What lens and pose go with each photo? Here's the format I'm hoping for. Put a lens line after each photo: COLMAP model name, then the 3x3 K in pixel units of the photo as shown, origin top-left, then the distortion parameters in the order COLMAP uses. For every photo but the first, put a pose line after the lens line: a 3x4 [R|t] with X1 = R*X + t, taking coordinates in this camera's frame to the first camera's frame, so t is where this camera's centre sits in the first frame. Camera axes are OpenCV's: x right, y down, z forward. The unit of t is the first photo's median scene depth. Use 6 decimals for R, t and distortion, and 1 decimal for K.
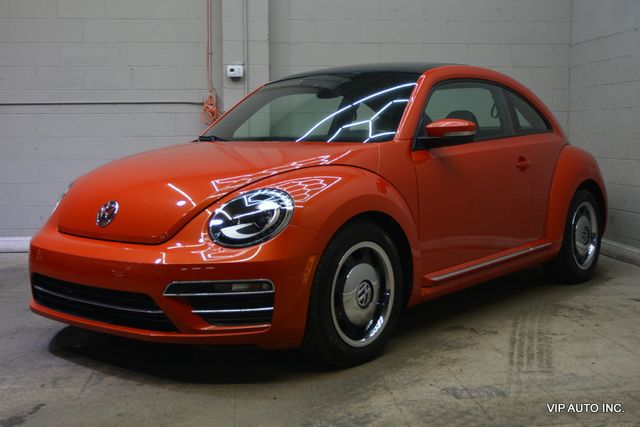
lens RADIAL K [[850.6, 0, 321.4], [0, 850.6, 218.7], [0, 0, 1]] dist [-0.000836, 0.000000]
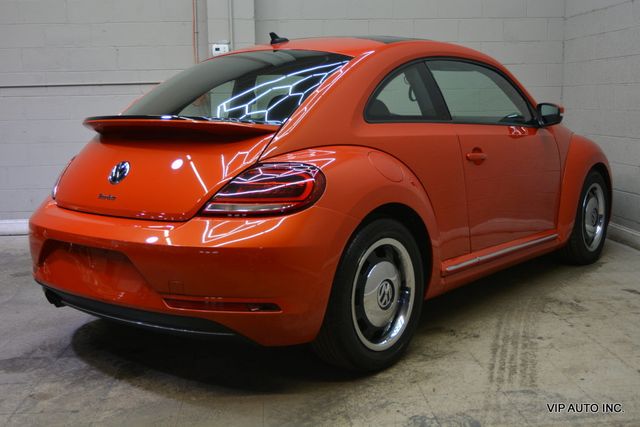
lens RADIAL K [[773.6, 0, 320.4], [0, 773.6, 219.9], [0, 0, 1]] dist [-0.008494, 0.000000]
pose [[0.999634, -0.008897, -0.025559, 0.056276], [0.010264, 0.998495, 0.053876, -0.039604], [0.025041, -0.054119, 0.998220, 0.160219]]
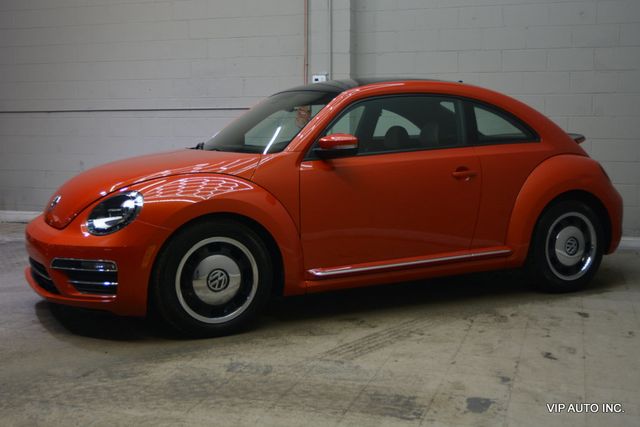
lens RADIAL K [[850.6, 0, 322.1], [0, 850.6, 208.2], [0, 0, 1]] dist [-0.000836, 0.000000]
pose [[0.909113, 0.047370, -0.413847, 0.604562], [-0.045736, 0.998857, 0.013862, -0.032863], [0.414031, 0.006326, 0.910241, -0.036567]]
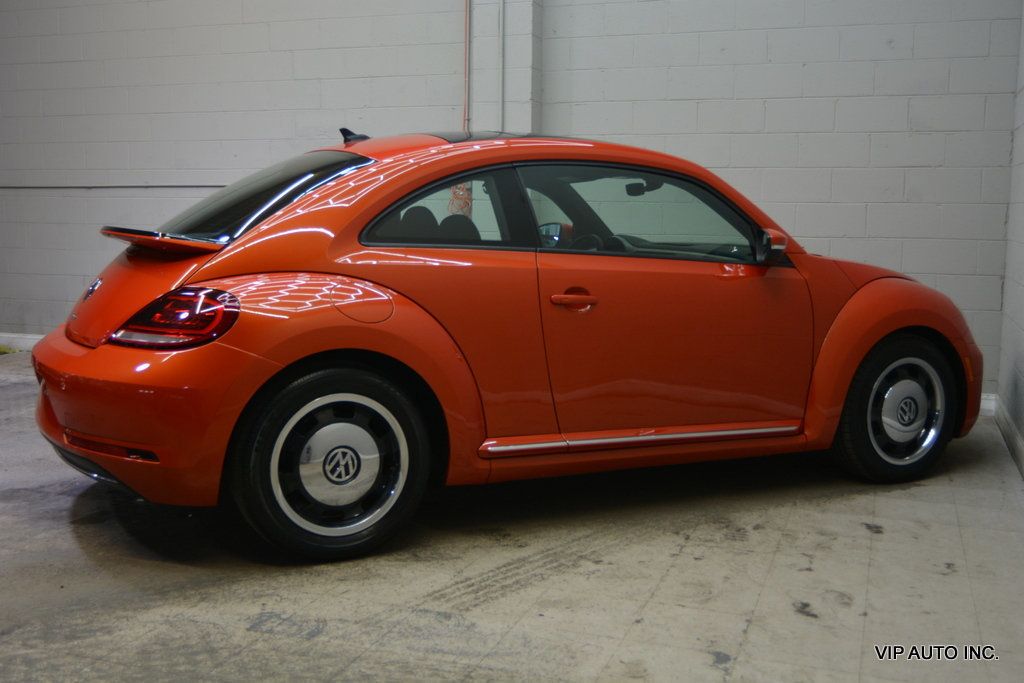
lens RADIAL K [[1172.8, 0, 515.5], [0, 1172.8, 336.5], [0, 0, 1]] dist [-0.001366, 0.000000]
pose [[0.897200, 0.063481, -0.437039, 0.603674], [-0.059453, 0.997968, 0.022905, -0.051824], [0.437605, 0.005433, 0.899151, 0.165308]]
